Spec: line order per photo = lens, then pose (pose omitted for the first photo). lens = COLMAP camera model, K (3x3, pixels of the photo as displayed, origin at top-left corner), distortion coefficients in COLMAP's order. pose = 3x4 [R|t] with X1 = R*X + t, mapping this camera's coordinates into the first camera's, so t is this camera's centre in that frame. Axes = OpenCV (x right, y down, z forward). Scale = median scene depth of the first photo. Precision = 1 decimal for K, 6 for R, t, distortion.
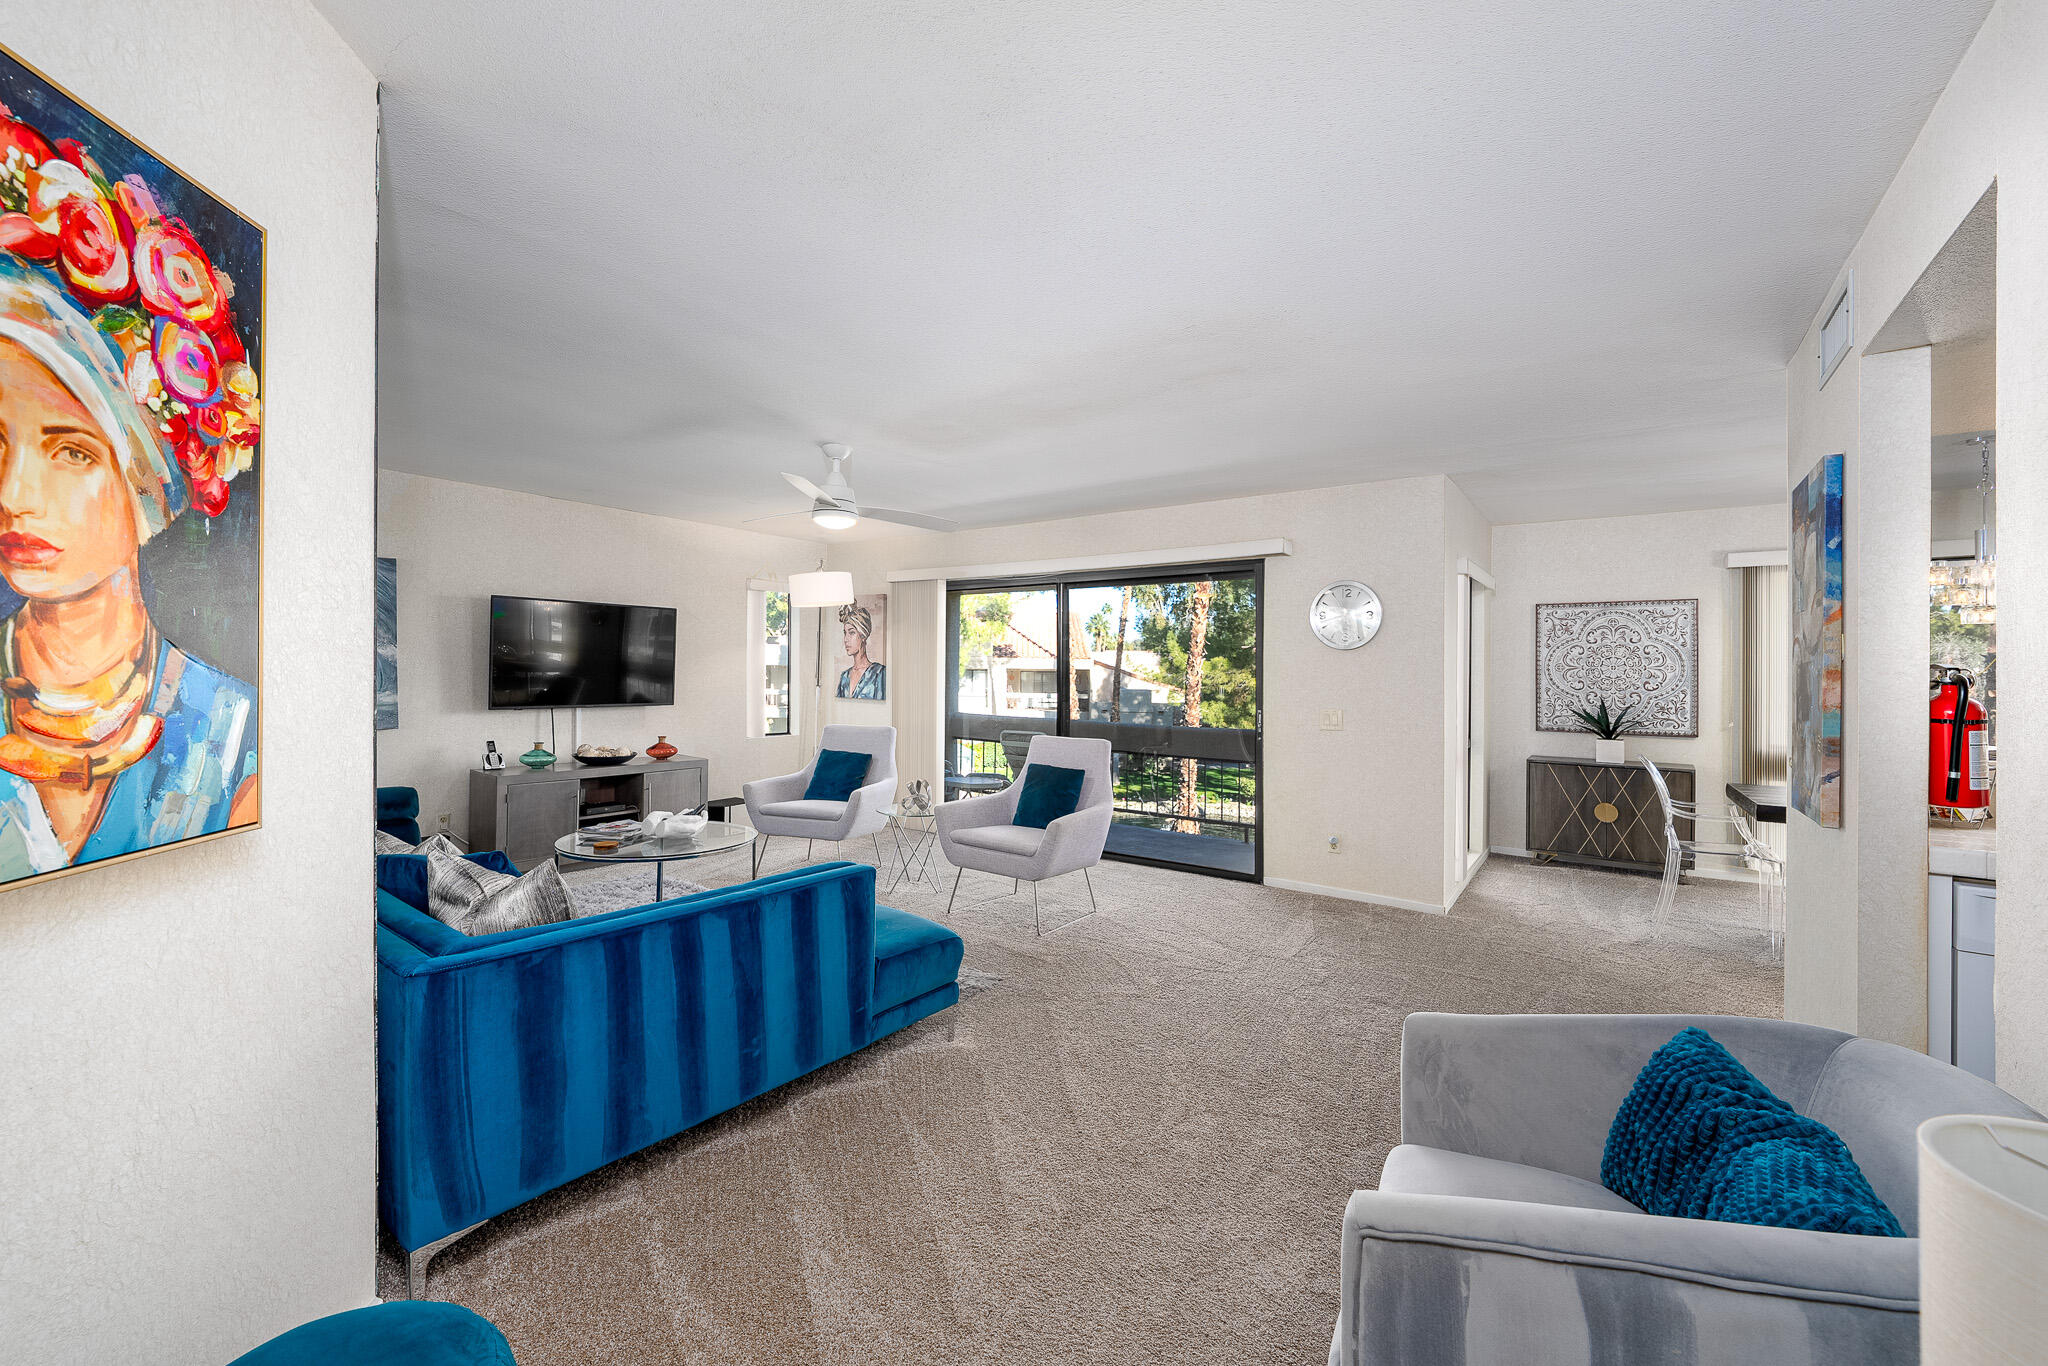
lens RADIAL K [[850.1, 0, 1024.0], [0, 850.1, 683.0], [0, 0, 1]] dist [0.000209, -0.000126]
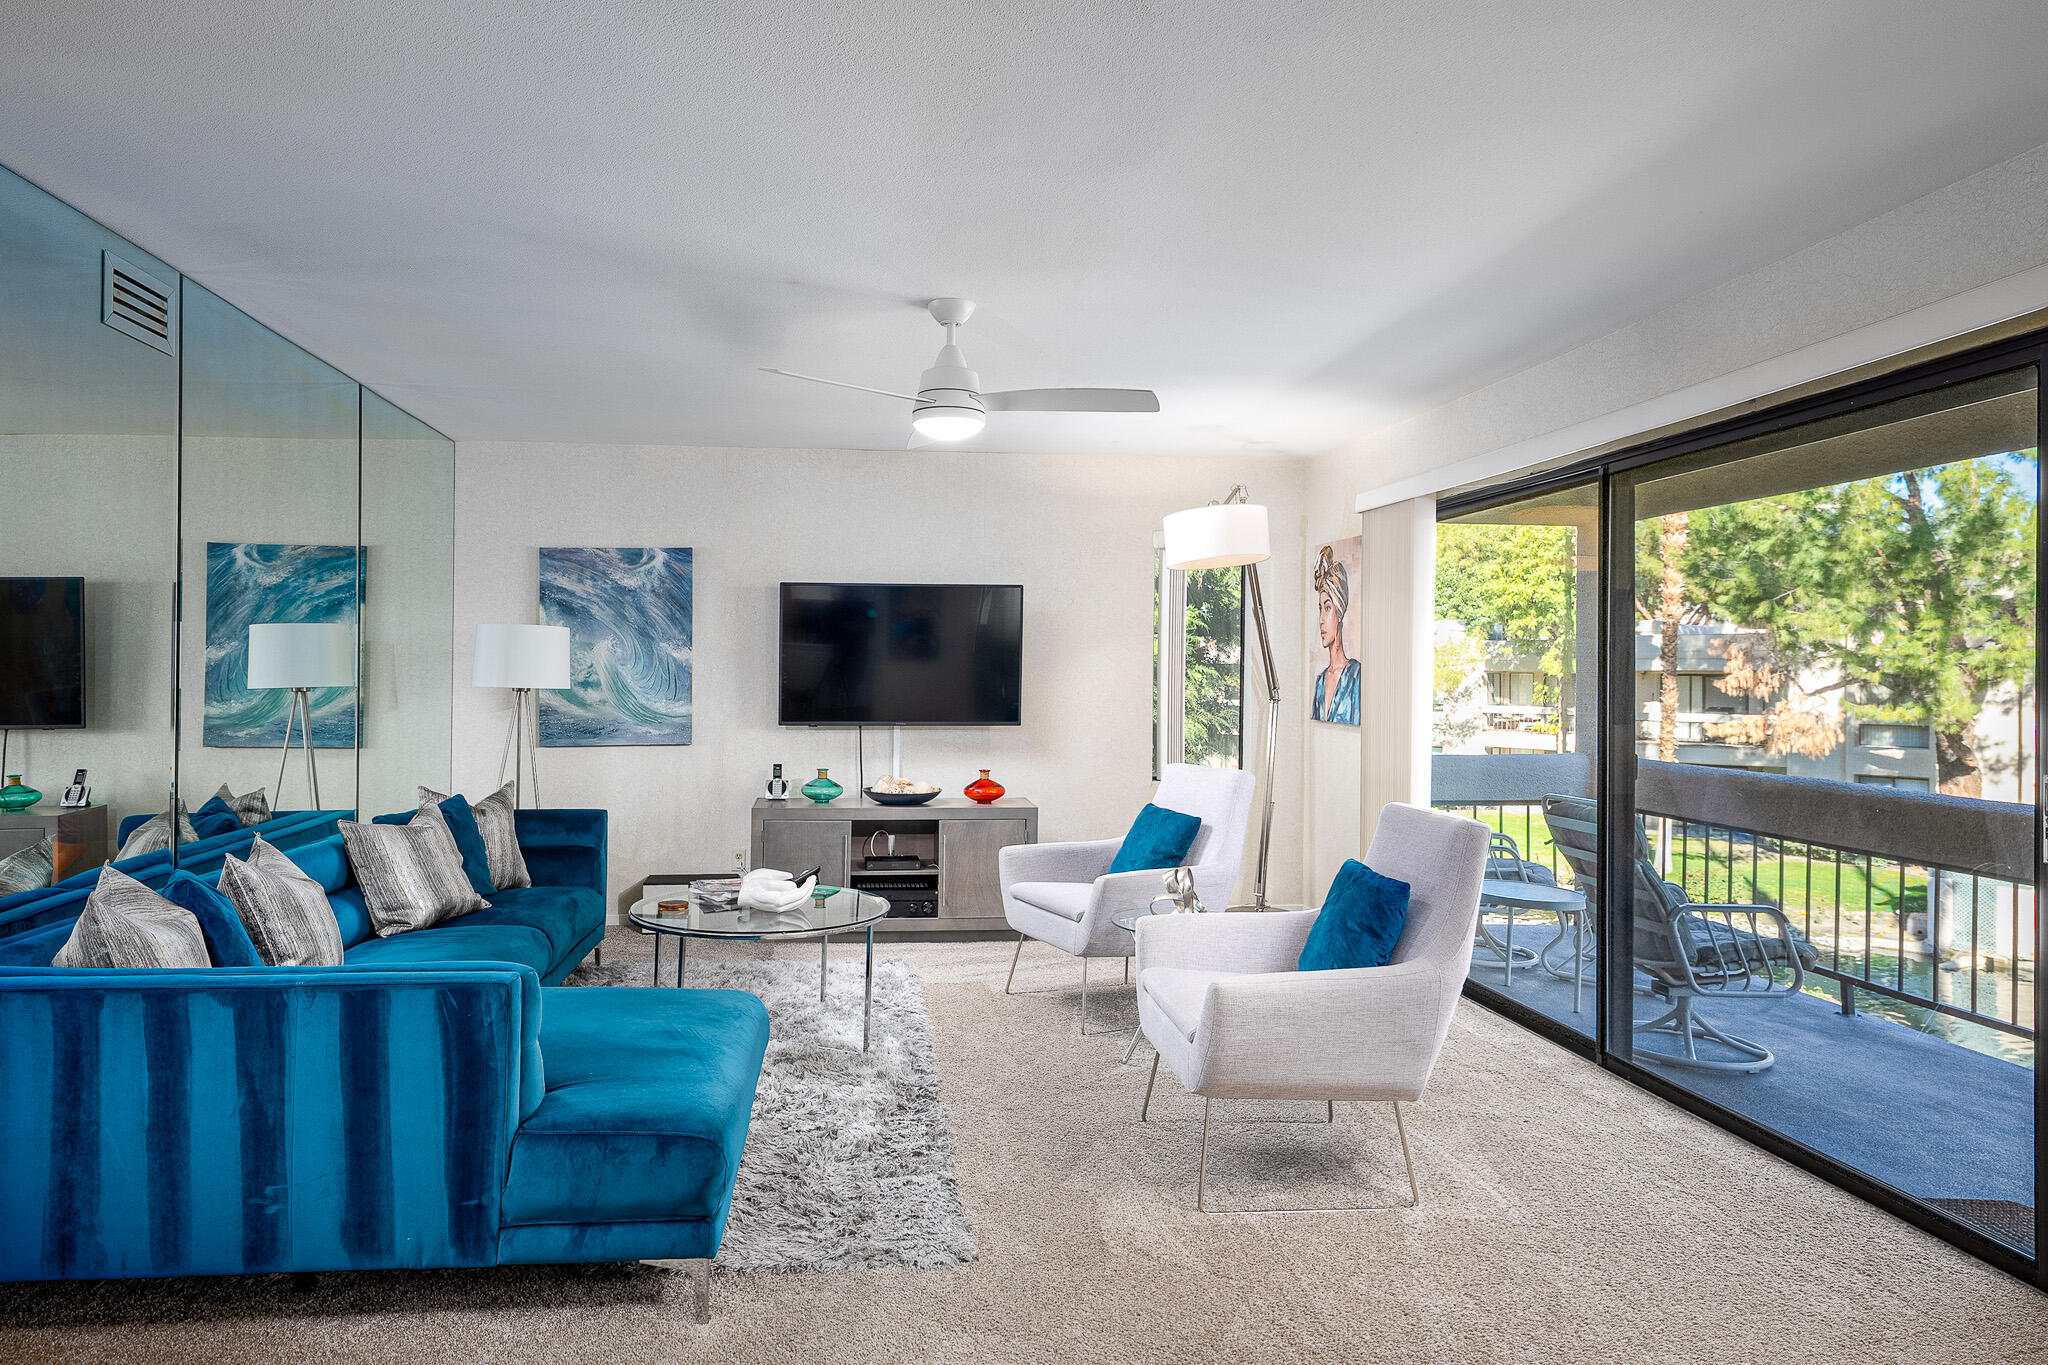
lens RADIAL K [[1293.6, 0, 1024.0], [0, 1293.6, 682.5], [0, 0, 1]] dist [-0.002040, -0.001455]
pose [[0.666064, -0.004795, -0.745879, 0.398164], [-0.006746, 0.999900, -0.012452, 0.004774], [0.745864, 0.013326, 0.665965, 0.332636]]
